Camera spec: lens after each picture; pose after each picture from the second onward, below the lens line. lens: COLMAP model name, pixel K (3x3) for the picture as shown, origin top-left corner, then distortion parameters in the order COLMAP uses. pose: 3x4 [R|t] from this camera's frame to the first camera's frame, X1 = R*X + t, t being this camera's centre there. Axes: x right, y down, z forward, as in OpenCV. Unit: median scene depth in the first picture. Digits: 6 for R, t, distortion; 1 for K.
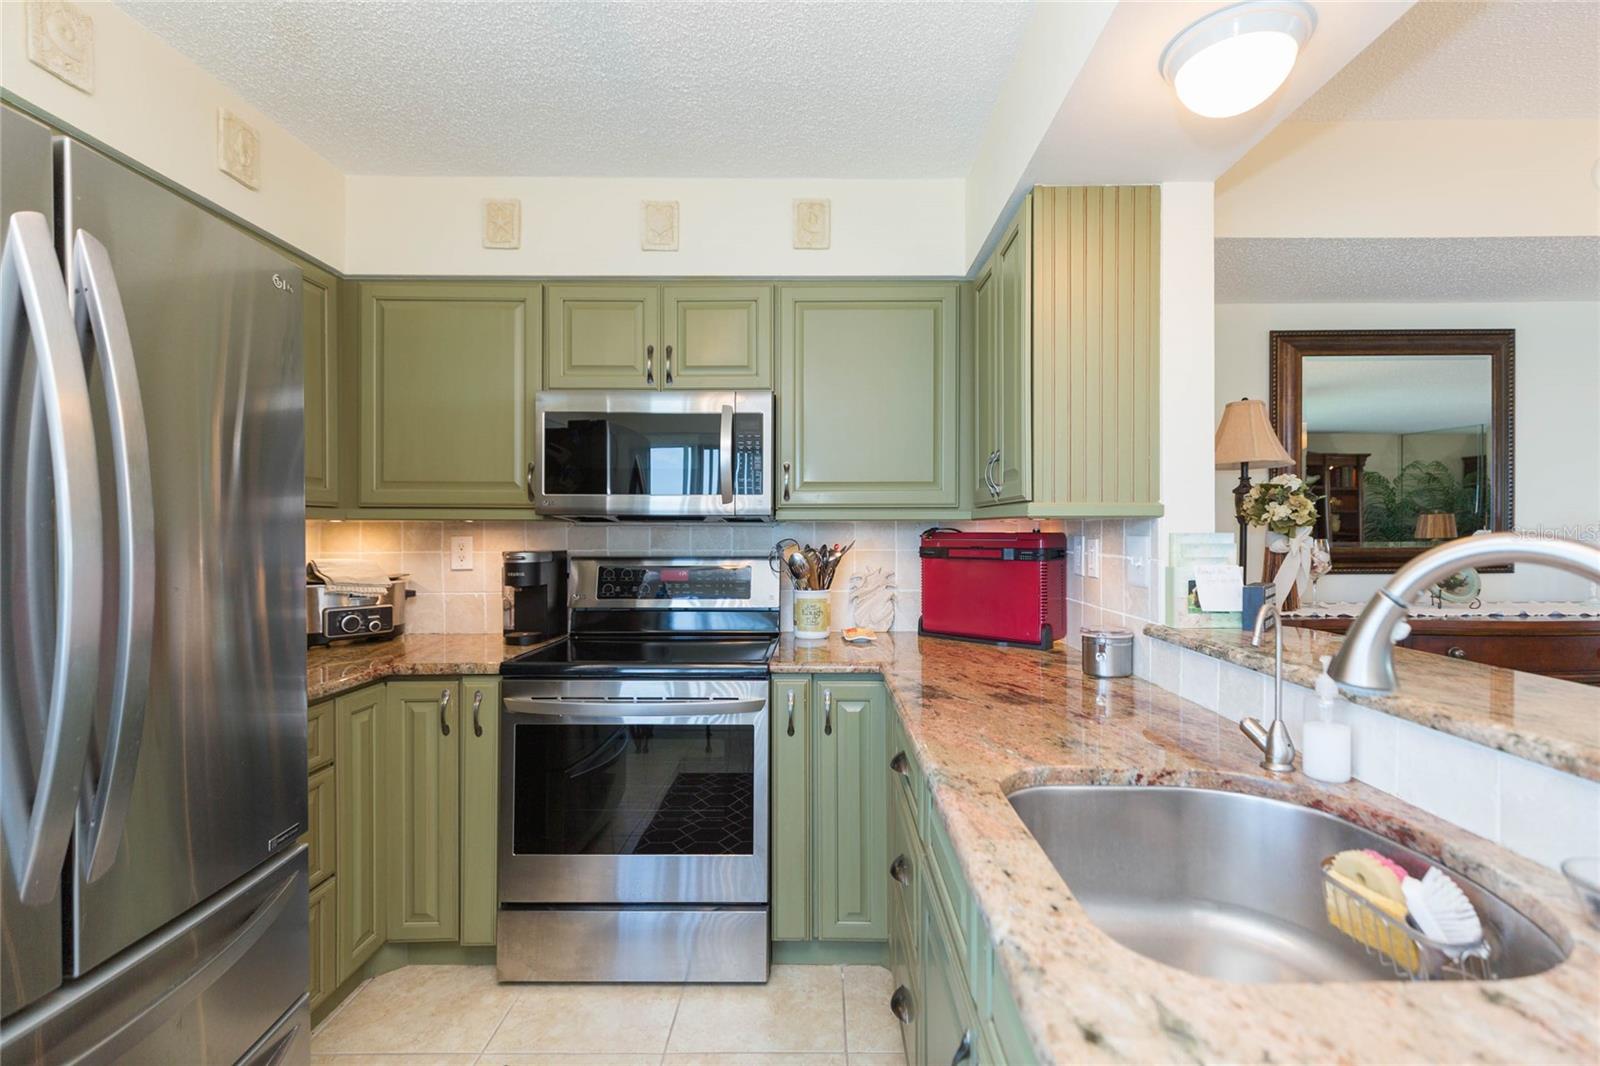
lens RADIAL K [[712.1, 0, 813.3], [0, 712.1, 530.6], [0, 0, 1]] dist [0.002765, 0.000609]
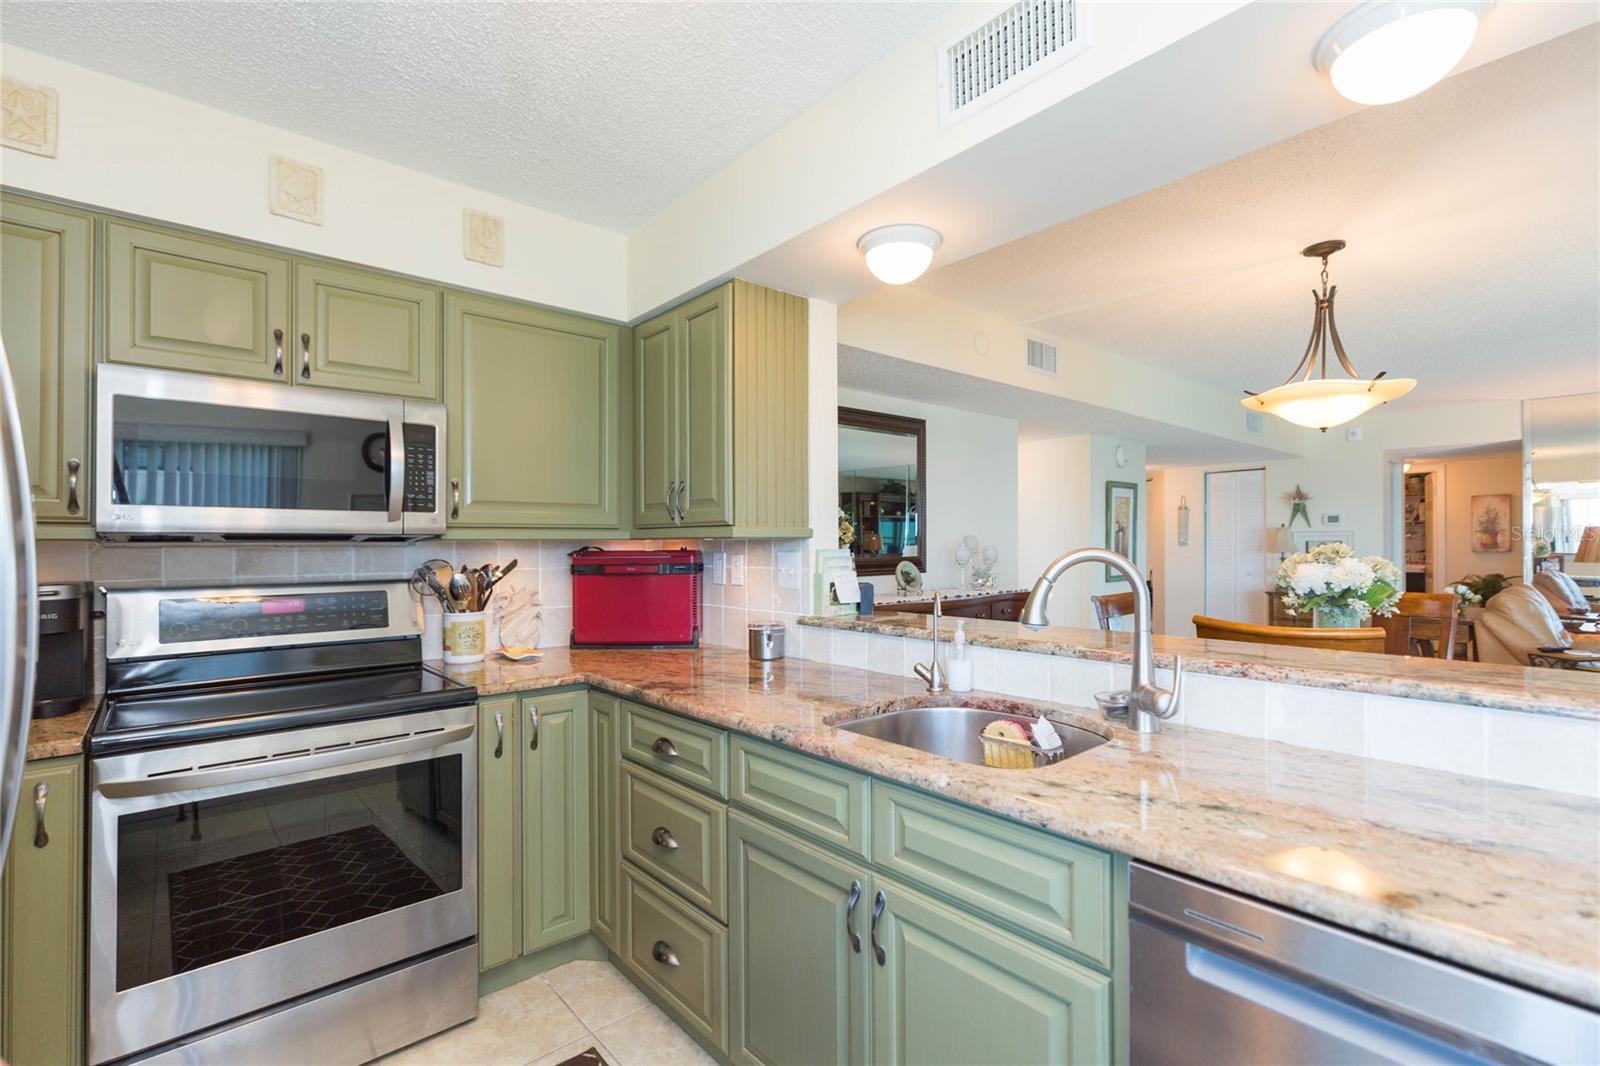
lens RADIAL K [[706.5, 0, 806.8], [0, 706.5, 541.0], [0, 0, 1]] dist [0.001349, 0.000459]
pose [[0.756593, -0.000727, 0.653885, -0.303848], [0.007737, 0.999939, -0.007842, -0.001788], [-0.653840, 0.010992, 0.756553, -0.023502]]
